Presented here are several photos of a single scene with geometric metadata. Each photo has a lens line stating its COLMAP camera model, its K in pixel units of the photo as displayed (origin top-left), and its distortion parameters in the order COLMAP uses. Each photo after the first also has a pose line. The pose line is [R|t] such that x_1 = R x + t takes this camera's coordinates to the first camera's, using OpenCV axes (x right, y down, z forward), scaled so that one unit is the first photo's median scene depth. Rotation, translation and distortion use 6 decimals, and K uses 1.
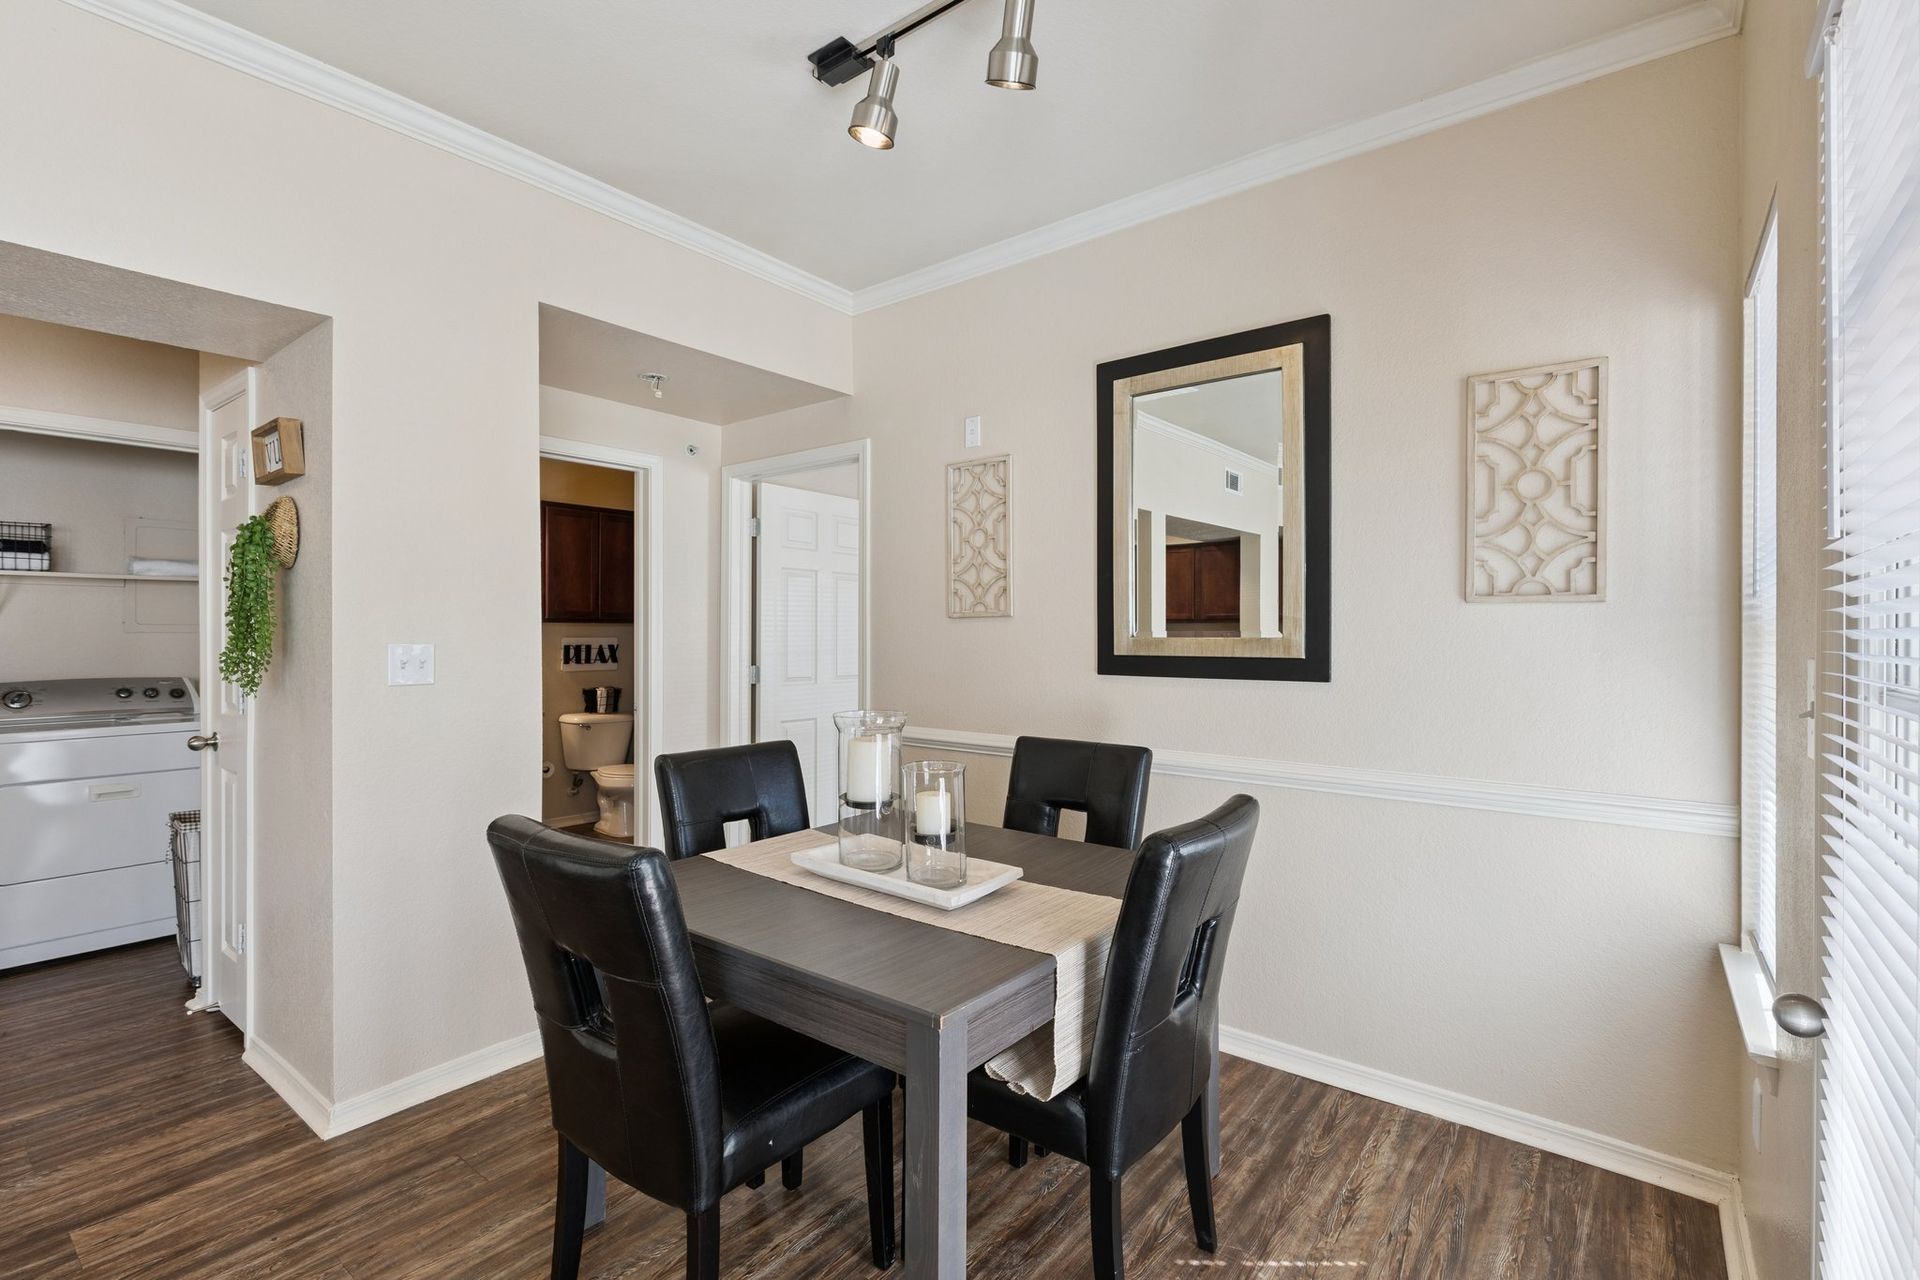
lens RADIAL K [[867.3, 0, 961.3], [0, 867.3, 637.7], [0, 0, 1]] dist [0.006000, -0.001555]
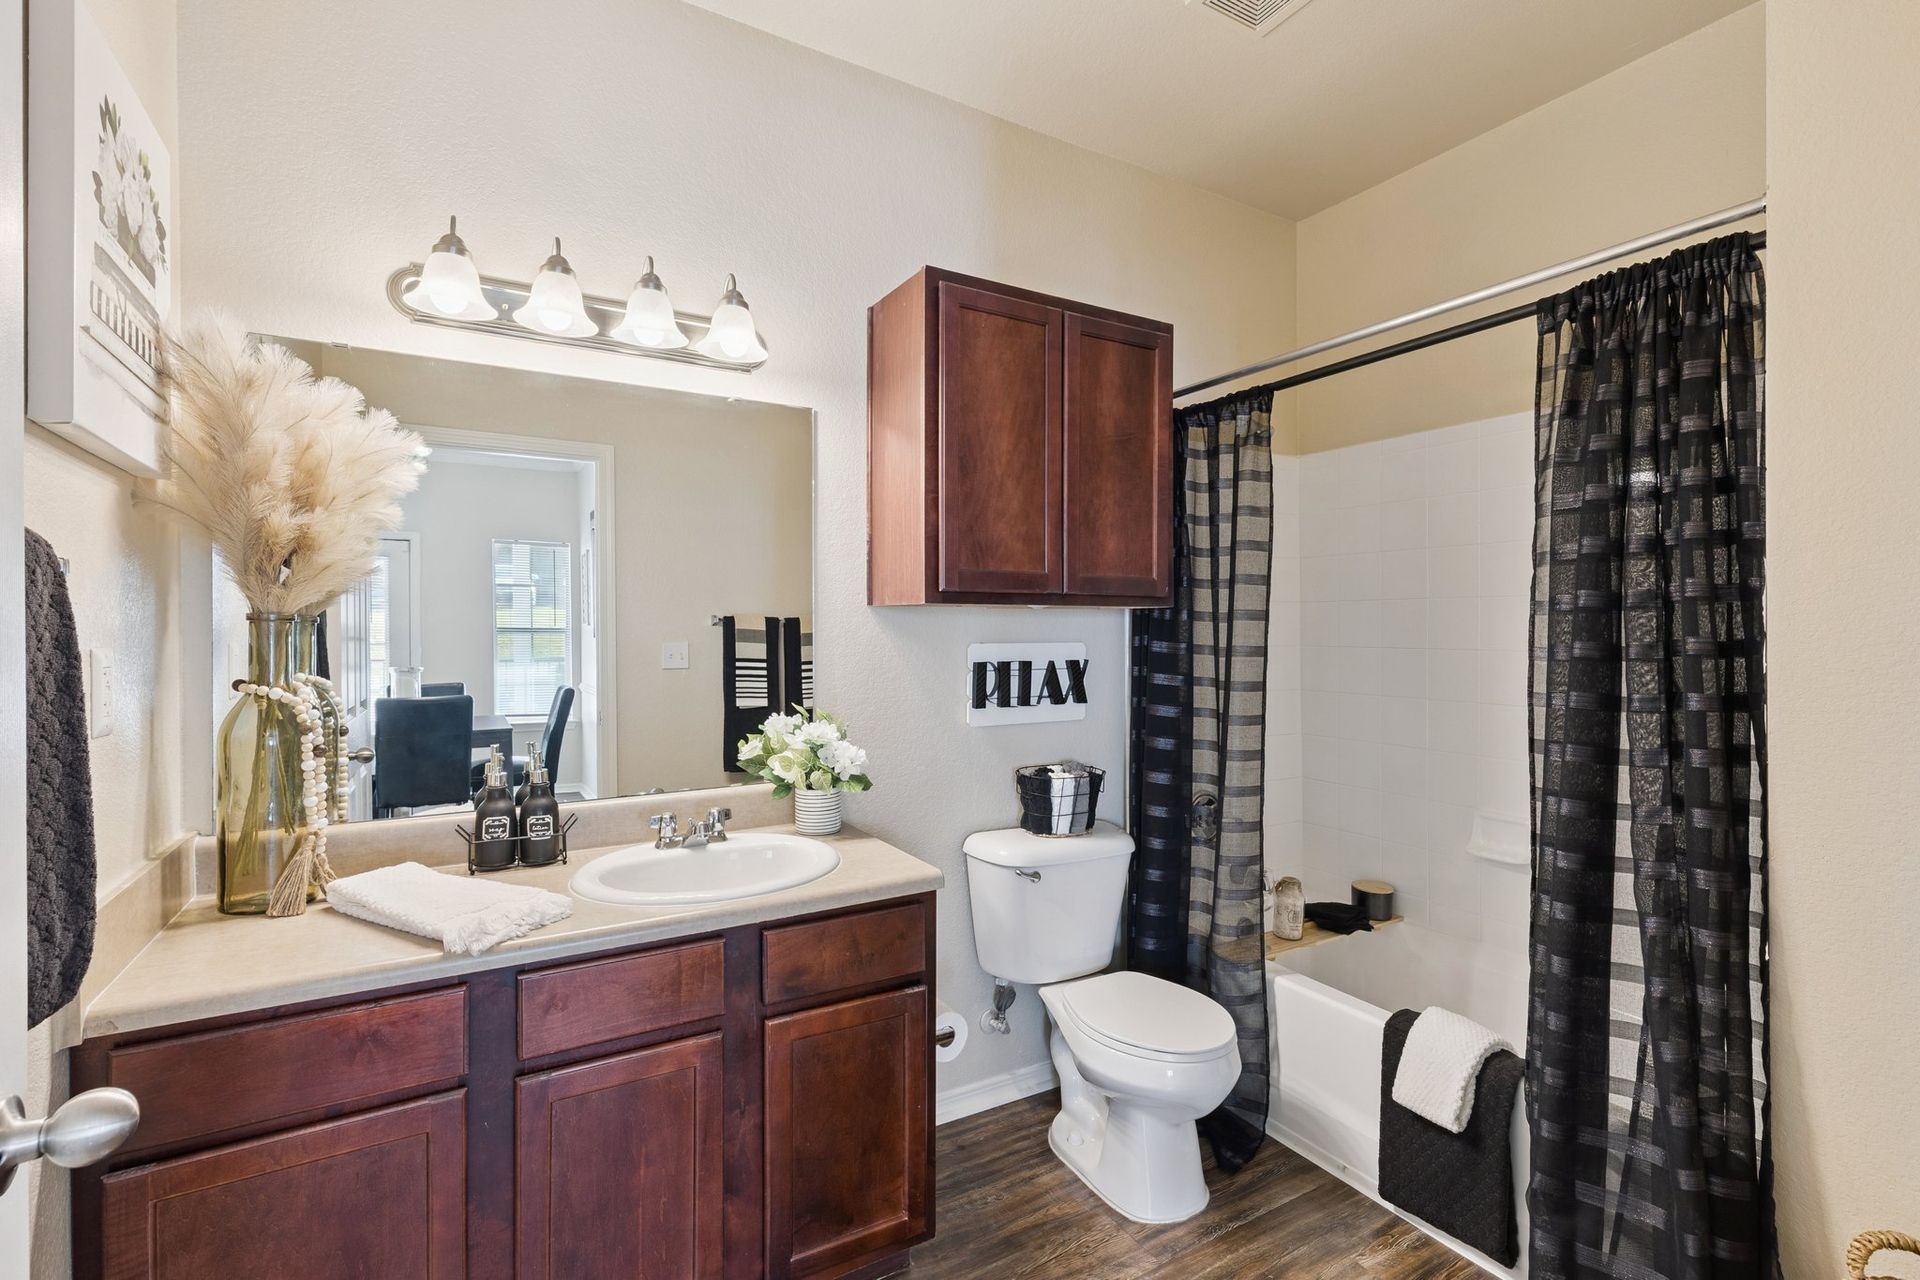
lens RADIAL K [[867.3, 0, 955.3], [0, 867.3, 634.9], [0, 0, 1]] dist [0.006000, -0.001555]
pose [[0.931113, 0.000774, -0.364730, -0.314260], [0.000436, 0.999995, 0.003235, -0.005326], [0.364731, -0.003171, 0.931108, 0.612428]]
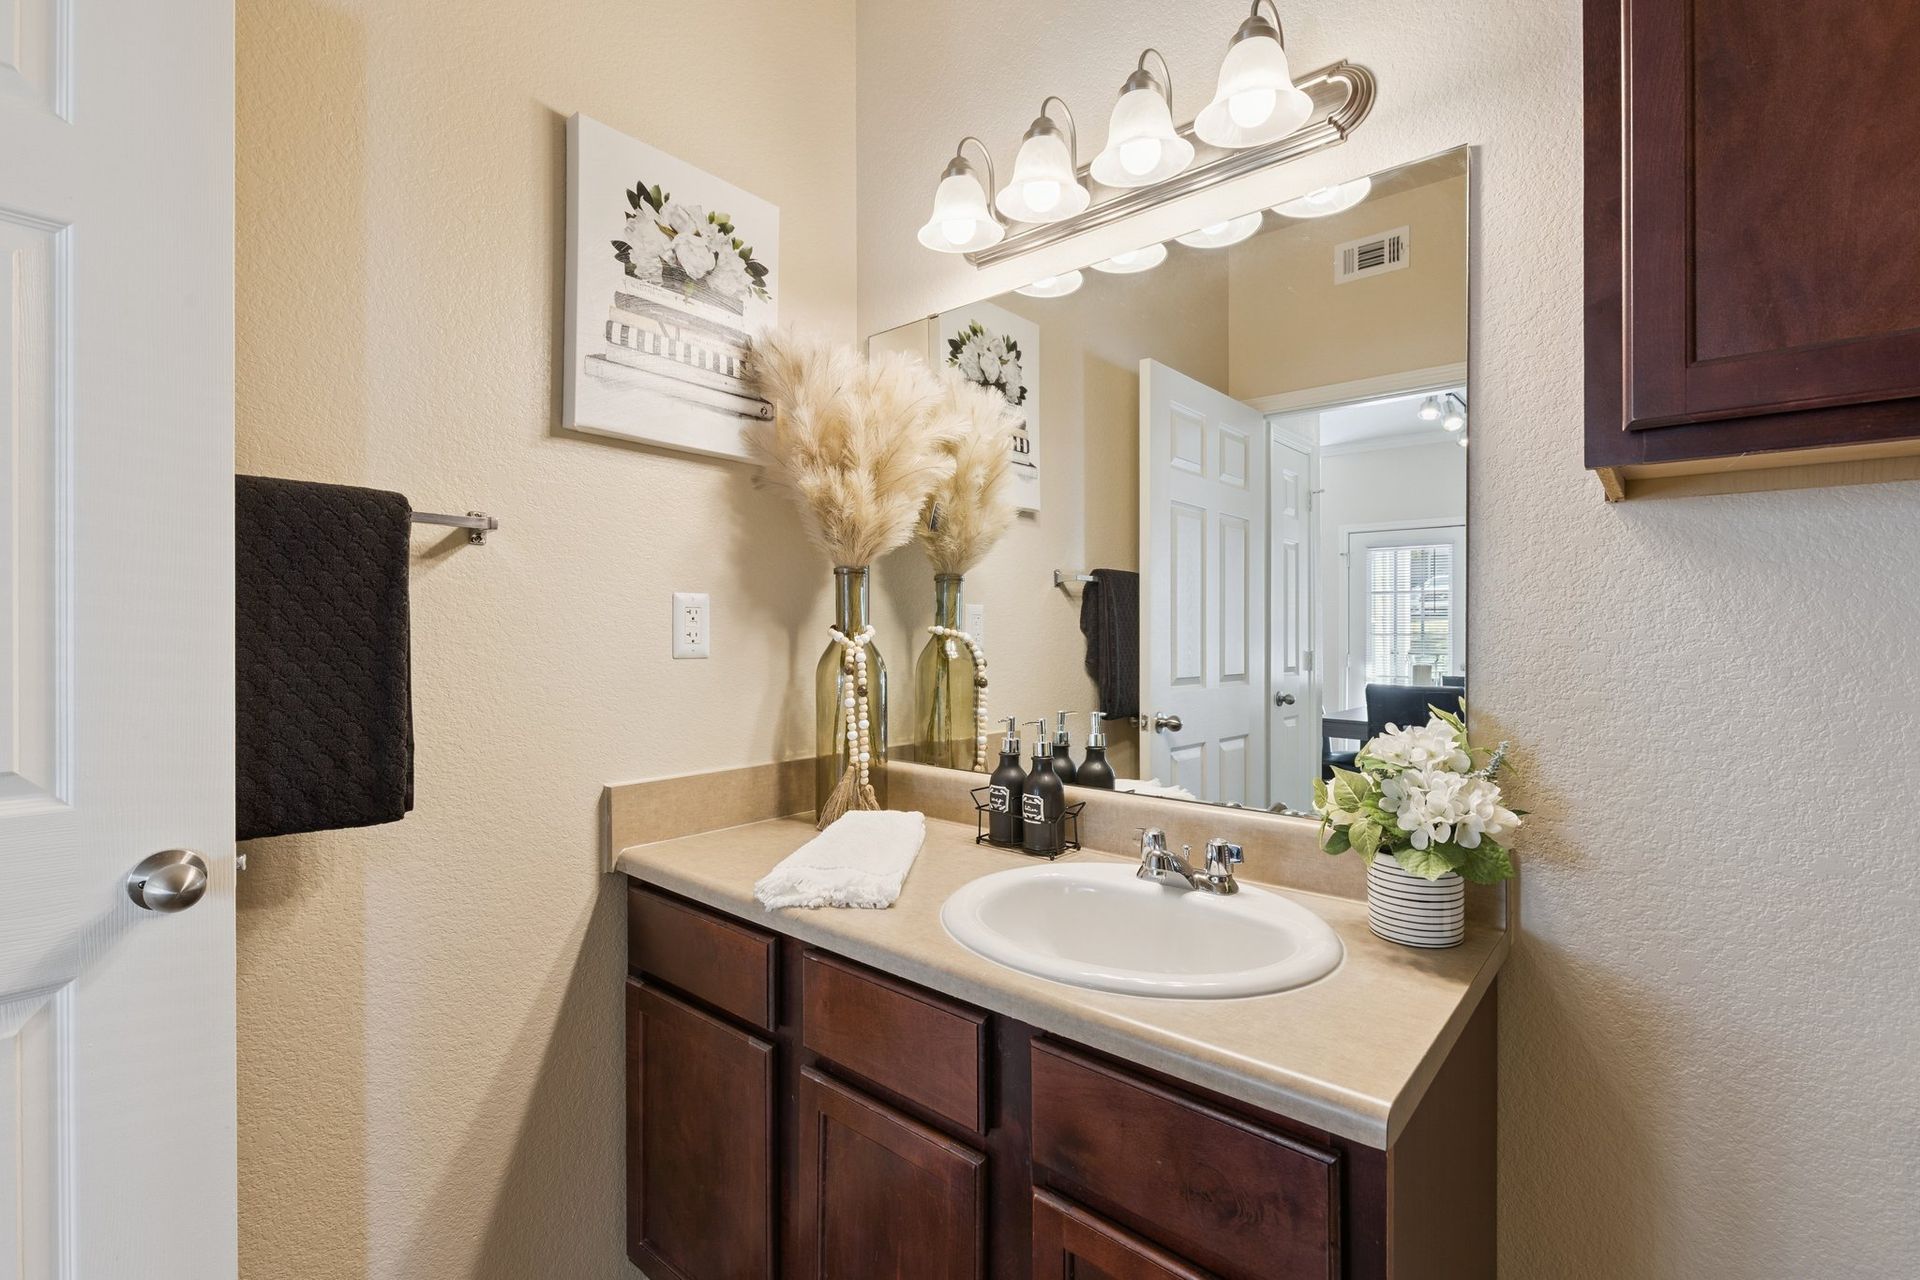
lens RADIAL K [[867.3, 0, 958.7], [0, 867.3, 631.8], [0, 0, 1]] dist [0.006000, -0.001555]
pose [[-0.046489, 0.001662, -0.998917, -0.303315], [-0.004248, 0.999989, 0.001862, 0.009911], [0.998910, 0.004330, -0.046482, 0.826712]]
